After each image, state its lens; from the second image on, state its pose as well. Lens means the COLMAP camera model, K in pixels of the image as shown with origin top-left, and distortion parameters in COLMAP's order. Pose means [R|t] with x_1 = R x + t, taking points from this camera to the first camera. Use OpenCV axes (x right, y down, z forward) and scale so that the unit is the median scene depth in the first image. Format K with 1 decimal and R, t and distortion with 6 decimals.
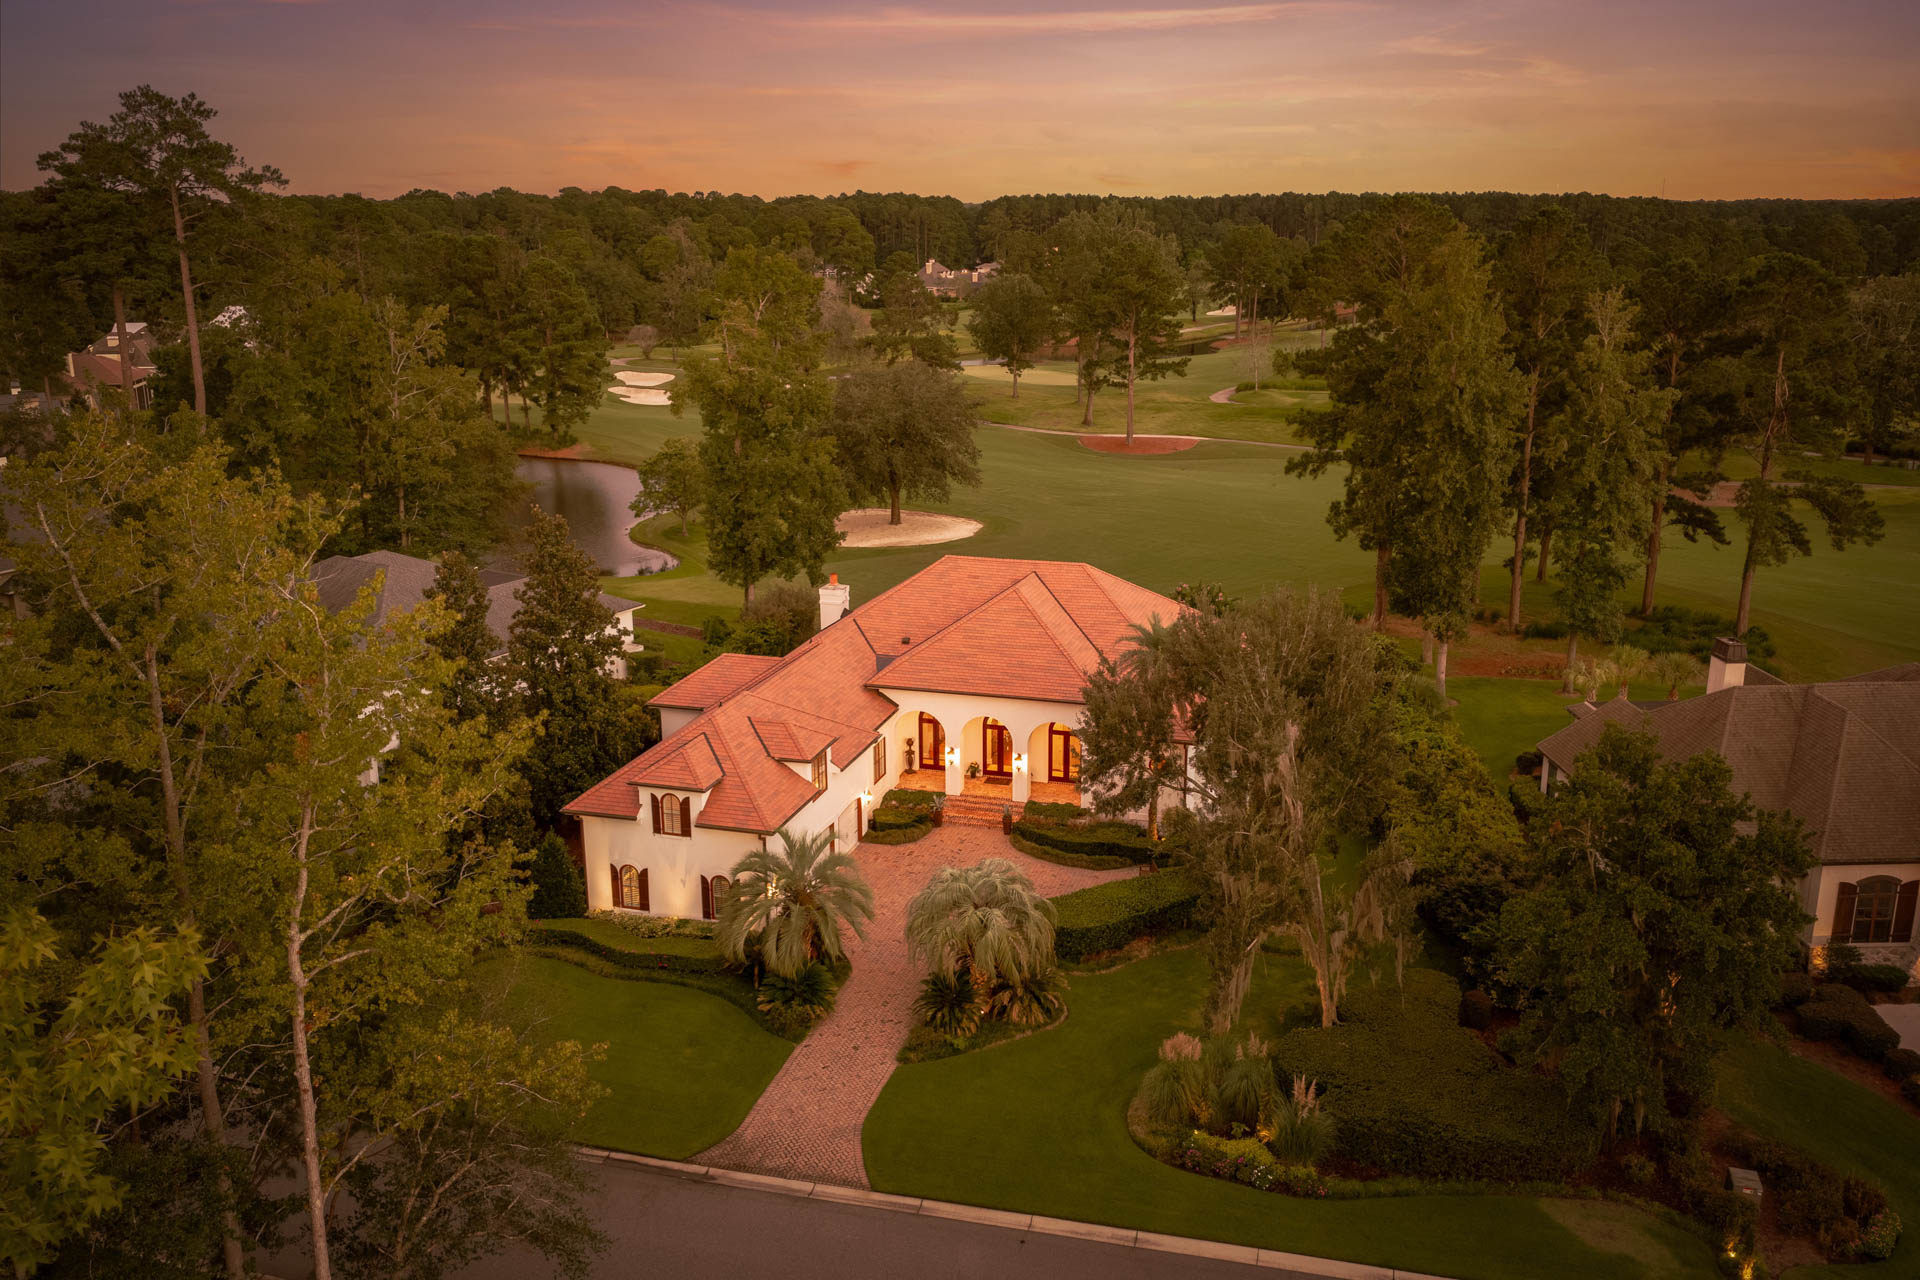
lens RADIAL K [[1606.8, 0, 960.0], [0, 1606.8, 640.0], [0, 0, 1]] dist [0.001896, -0.003829]
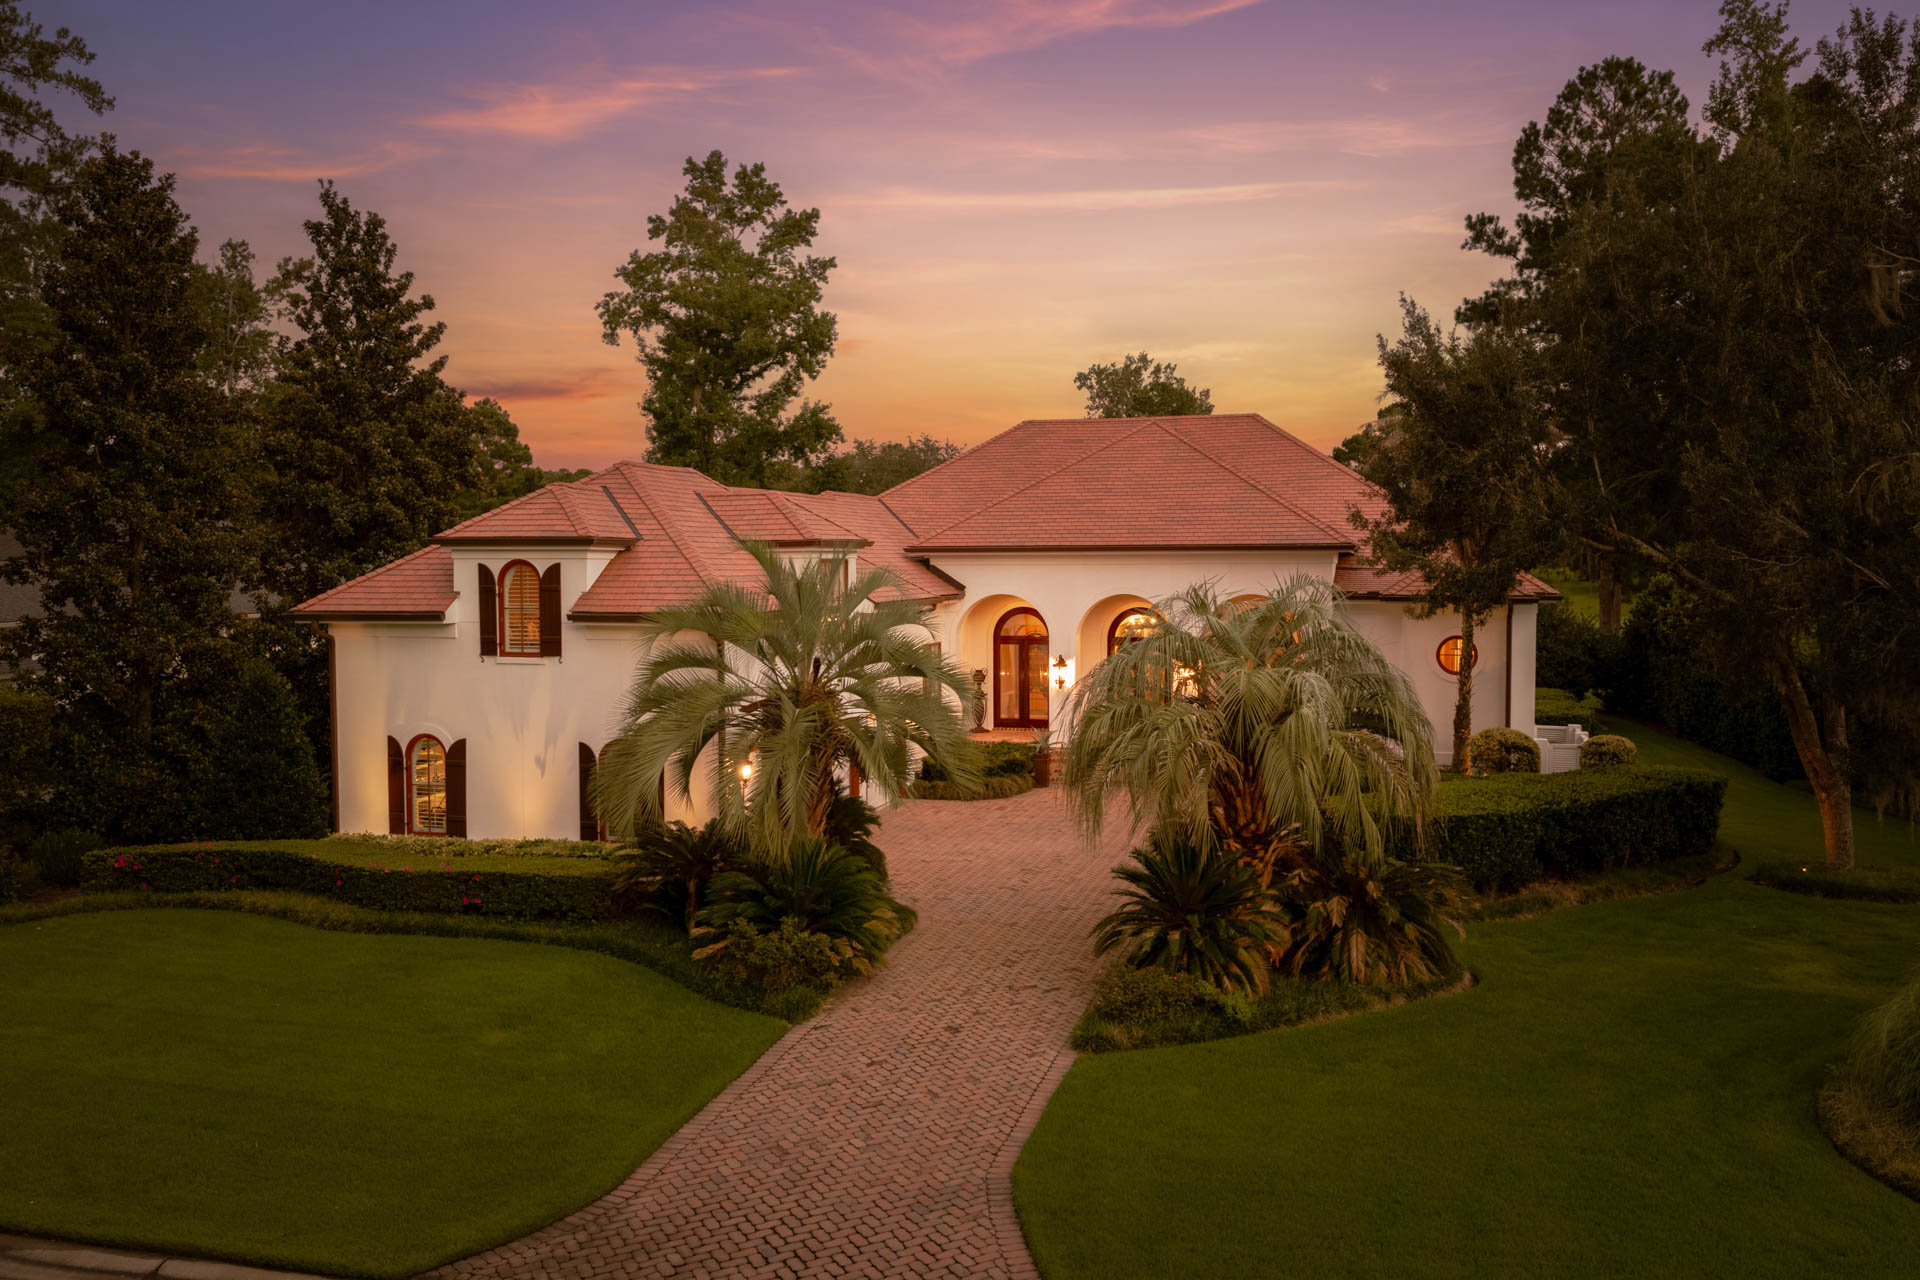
lens RADIAL K [[1606.8, 0, 960.0], [0, 1606.8, 640.0], [0, 0, 1]] dist [0.001896, -0.003829]
pose [[0.999785, 0.001417, 0.020668, -0.062102], [0.002950, 0.977757, -0.209721, 0.213538], [-0.020505, 0.209737, 0.977543, 0.542663]]
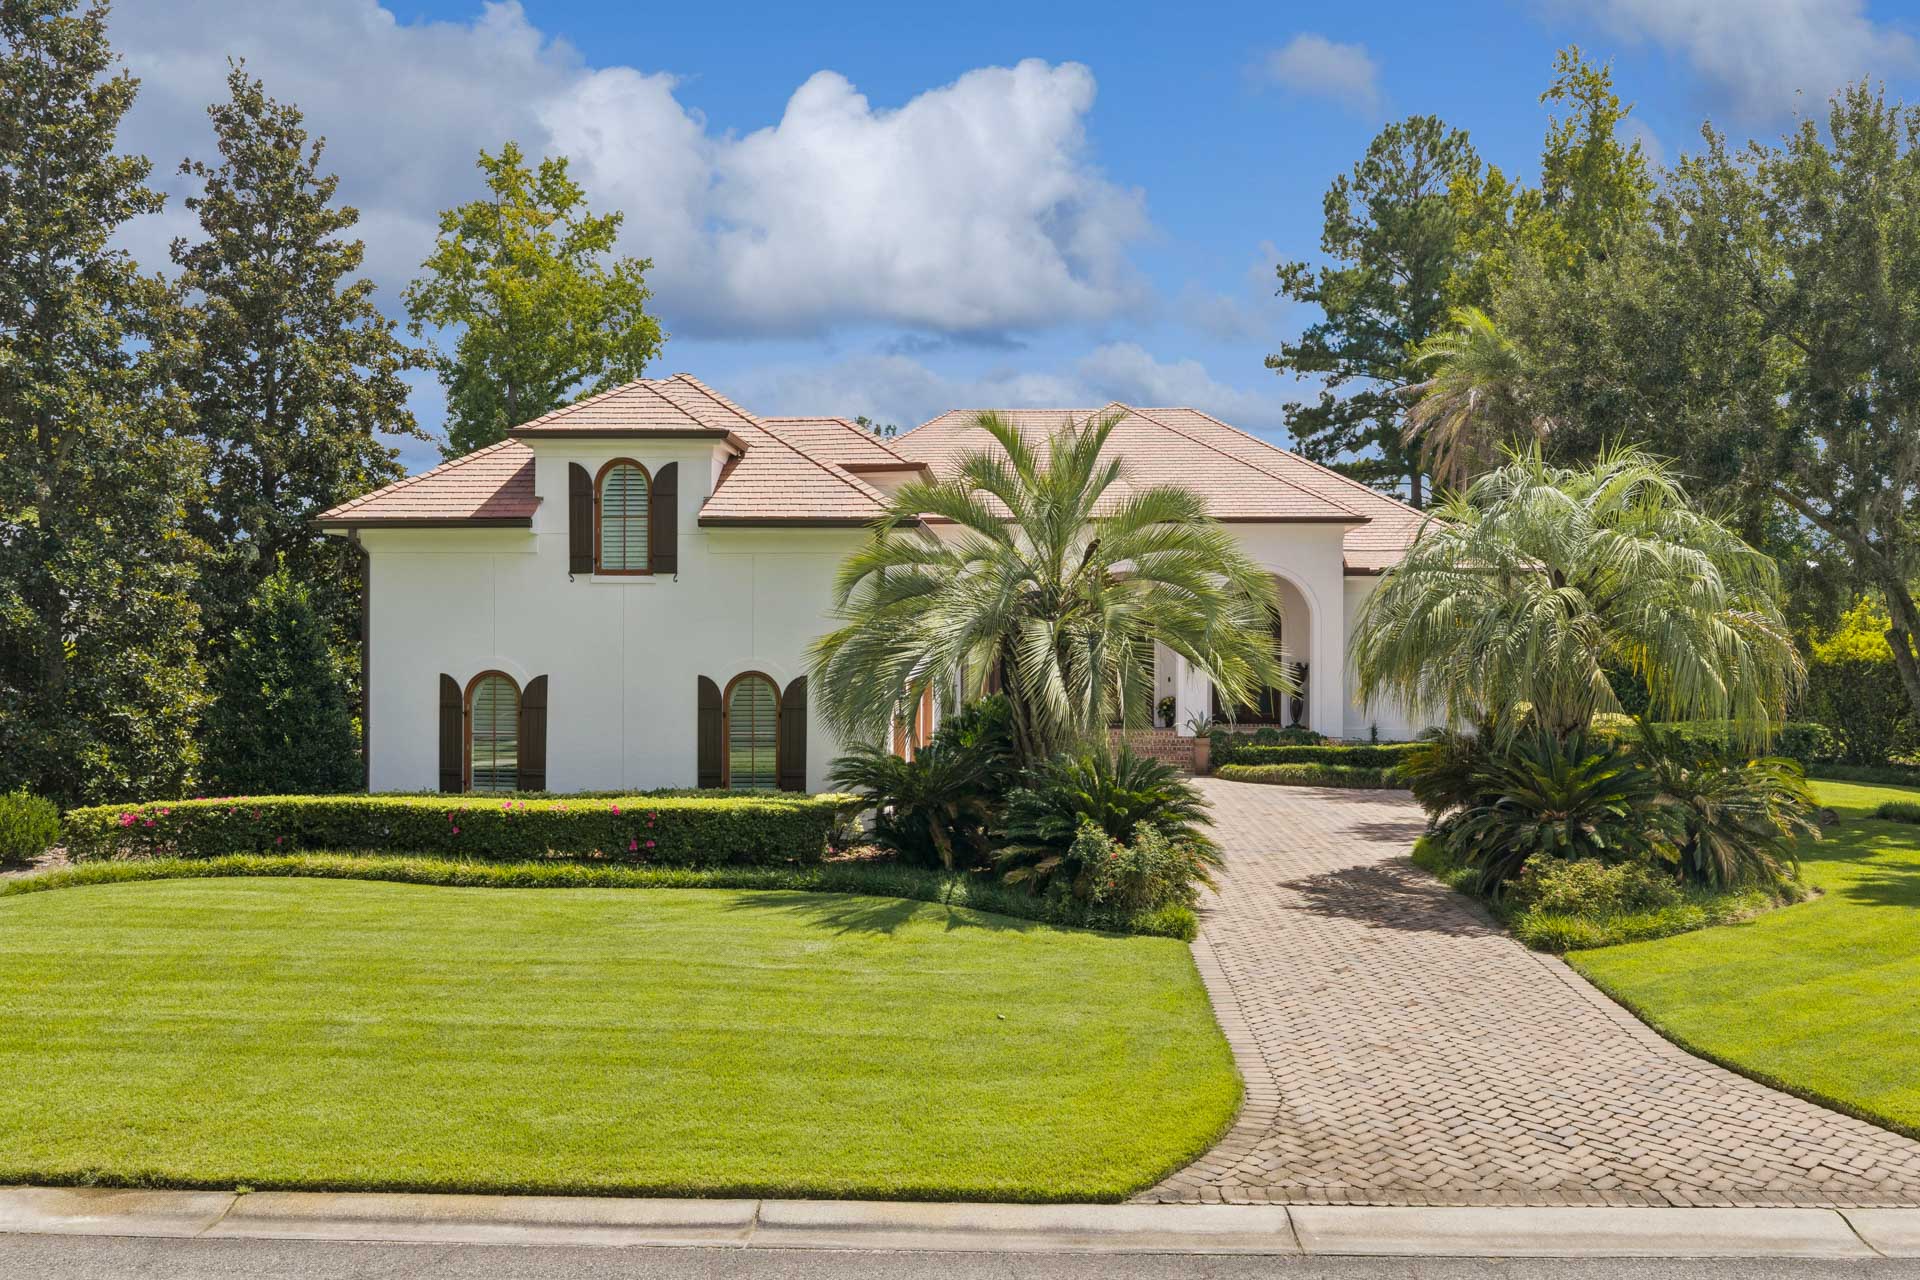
lens RADIAL K [[1612.4, 0, 955.5], [0, 1612.4, 676.5], [0, 0, 1]] dist [-0.003340, -0.002899]
pose [[0.971494, 0.007008, 0.236959, -0.192512], [0.050701, 0.970292, -0.236563, 0.240252], [-0.231577, 0.241834, 0.942278, 0.620319]]
